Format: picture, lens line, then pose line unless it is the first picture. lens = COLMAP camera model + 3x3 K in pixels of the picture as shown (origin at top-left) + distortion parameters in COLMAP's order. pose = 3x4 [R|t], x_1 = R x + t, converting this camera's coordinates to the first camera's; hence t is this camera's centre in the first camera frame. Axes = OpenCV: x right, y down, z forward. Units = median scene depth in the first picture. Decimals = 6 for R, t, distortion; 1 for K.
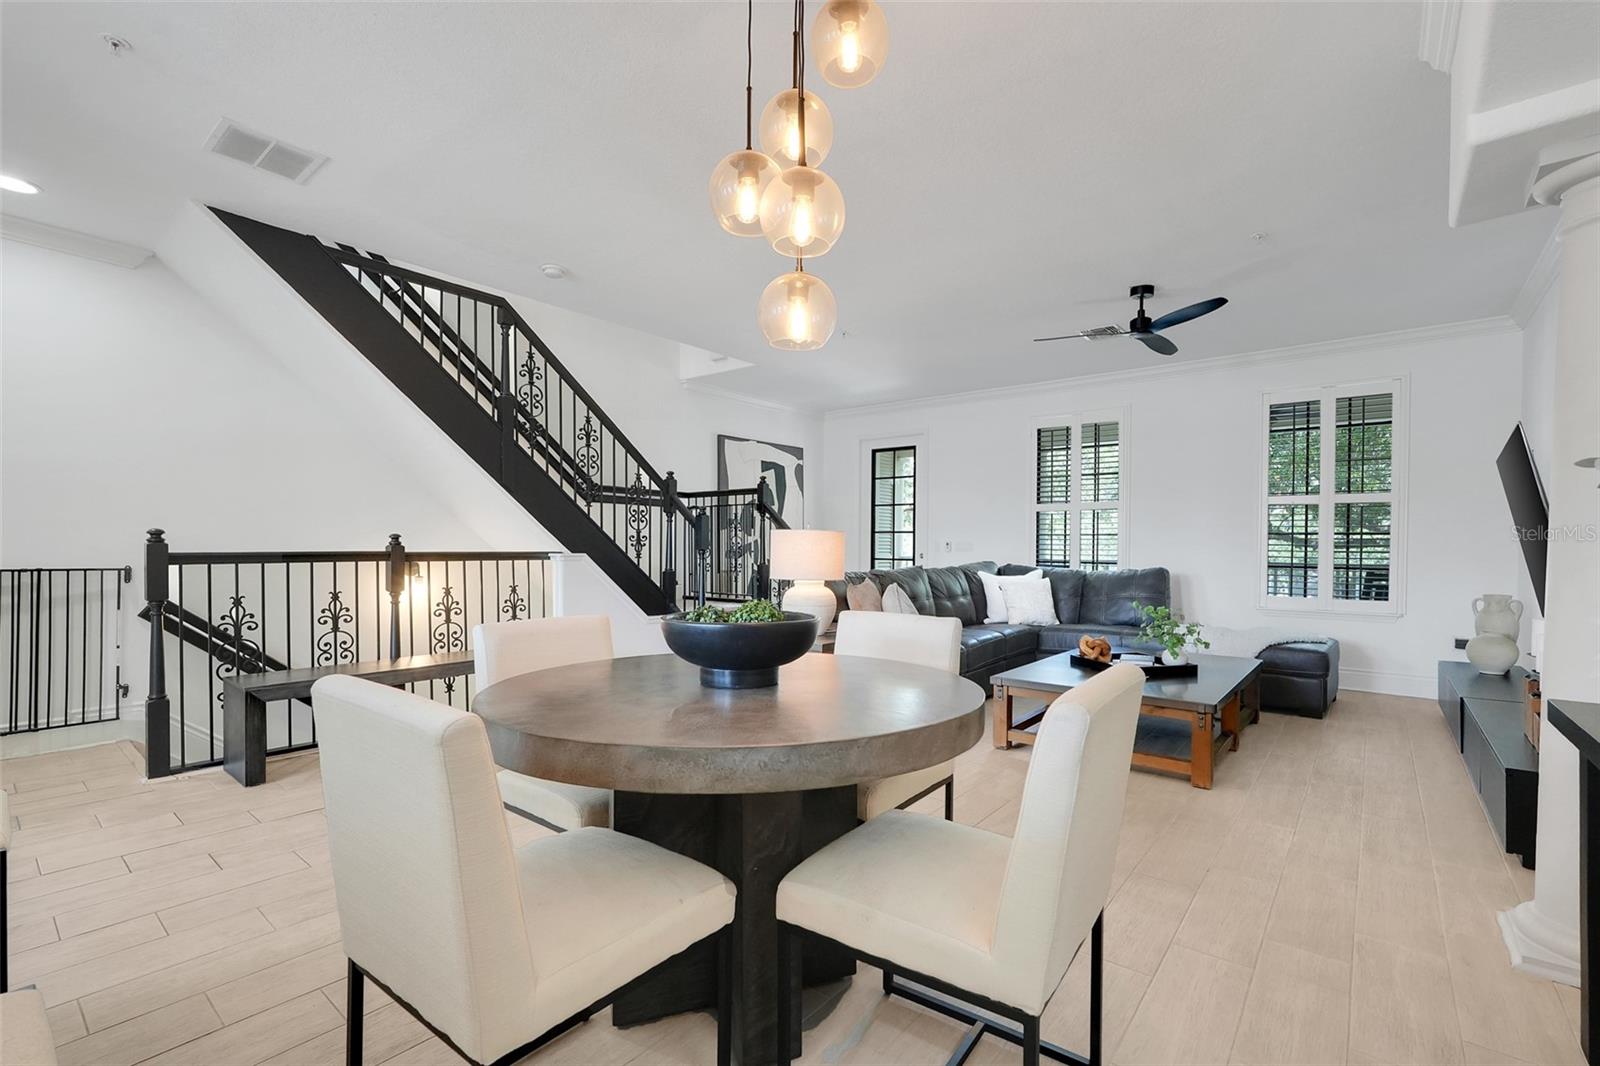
lens RADIAL K [[733.3, 0, 798.3], [0, 733.3, 550.3], [0, 0, 1]] dist [0.010674, 0.000601]
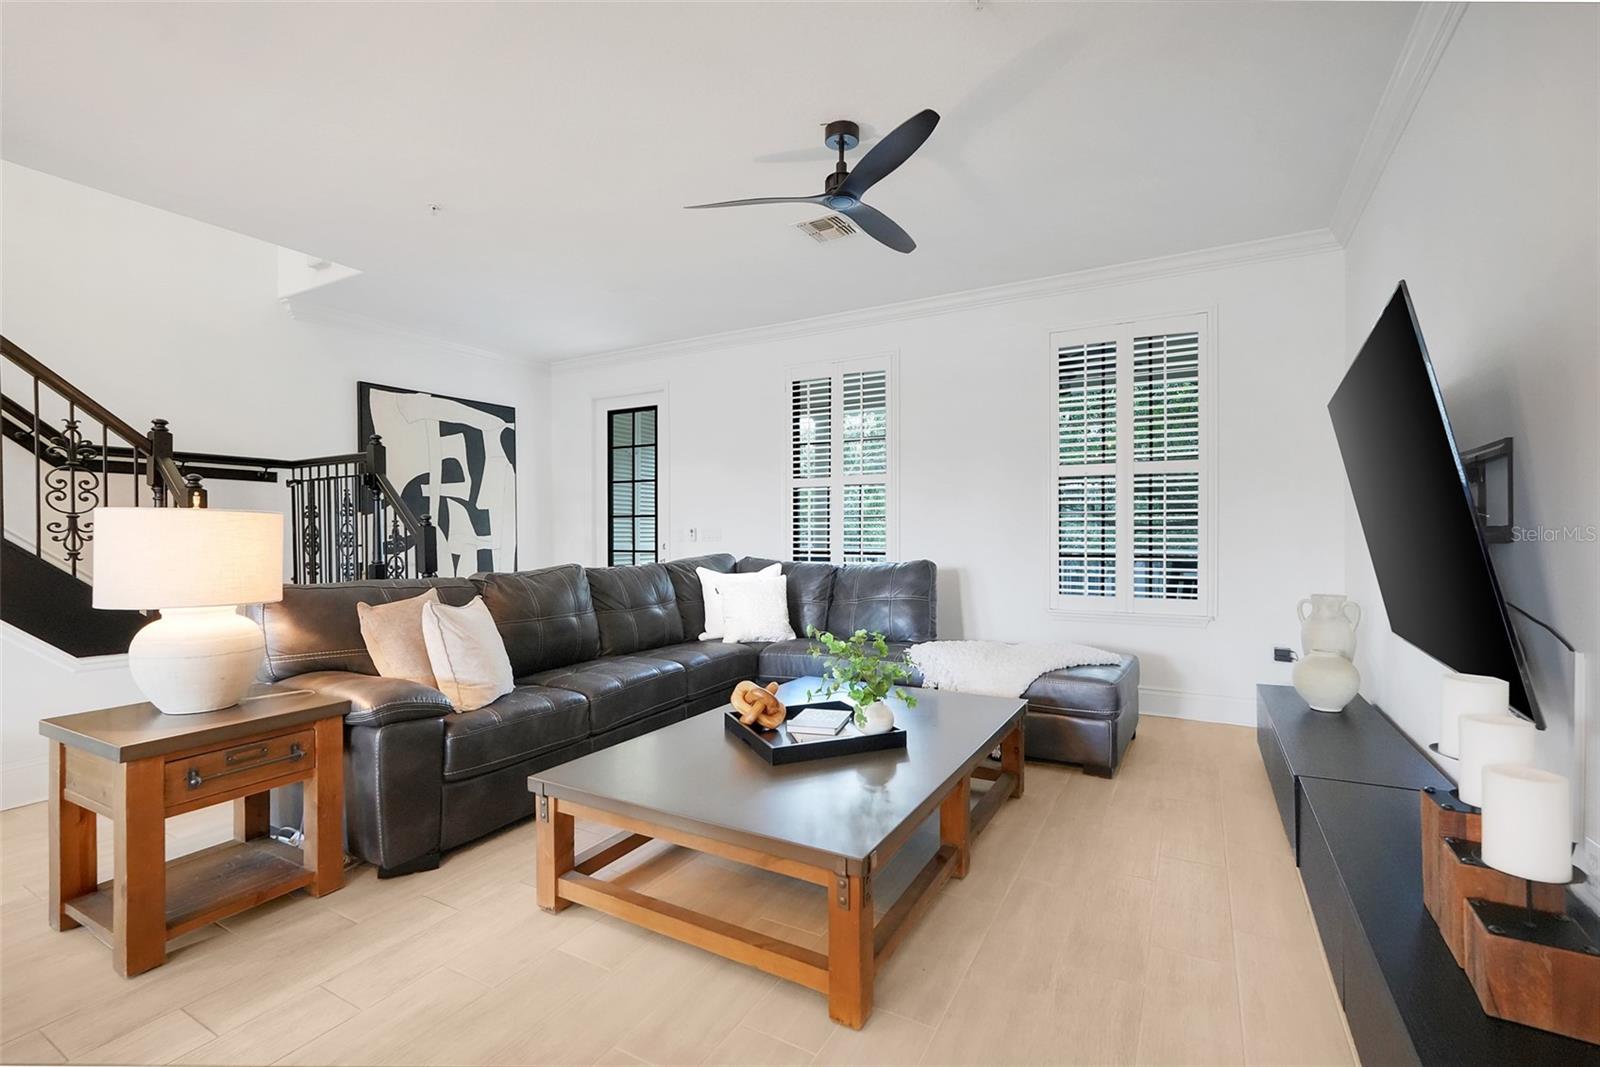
lens RADIAL K [[706.0, 0, 800.0], [0, 706.0, 533.5], [0, 0, 1]] dist [0.001329, -0.000179]
pose [[0.988379, -0.010625, 0.151639, 0.257863], [0.011416, 0.999925, -0.004346, -0.001592], [-0.151581, 0.006027, 0.988426, 0.308739]]
